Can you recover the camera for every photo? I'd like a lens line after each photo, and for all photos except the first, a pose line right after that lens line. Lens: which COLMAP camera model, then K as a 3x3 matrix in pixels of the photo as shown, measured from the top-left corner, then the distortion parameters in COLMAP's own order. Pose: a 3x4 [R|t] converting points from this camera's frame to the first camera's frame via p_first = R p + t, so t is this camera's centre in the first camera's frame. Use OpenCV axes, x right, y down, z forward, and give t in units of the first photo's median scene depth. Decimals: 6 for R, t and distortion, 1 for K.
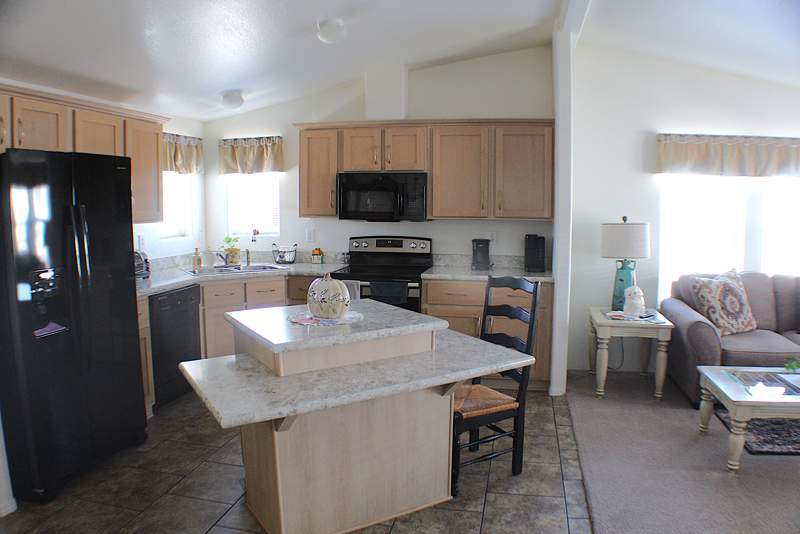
lens RADIAL K [[607.2, 0, 400.0], [0, 607.2, 267.0], [0, 0, 1]] dist [-0.139794, 0.007549]
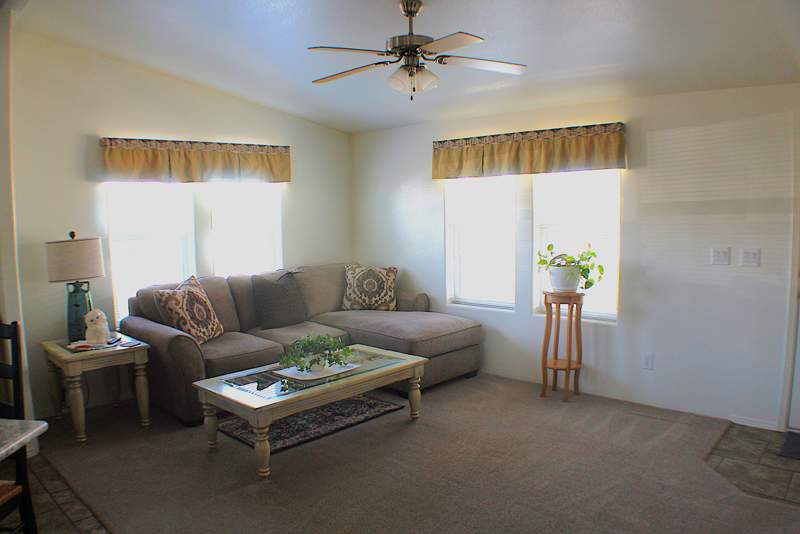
lens RADIAL K [[607.2, 0, 400.0], [0, 607.2, 267.0], [0, 0, 1]] dist [-0.139794, 0.007549]
pose [[0.547229, -0.102503, 0.830683, -0.074282], [0.119643, 0.991860, 0.043575, -0.015232], [-0.828388, 0.075540, 0.555038, 0.149171]]
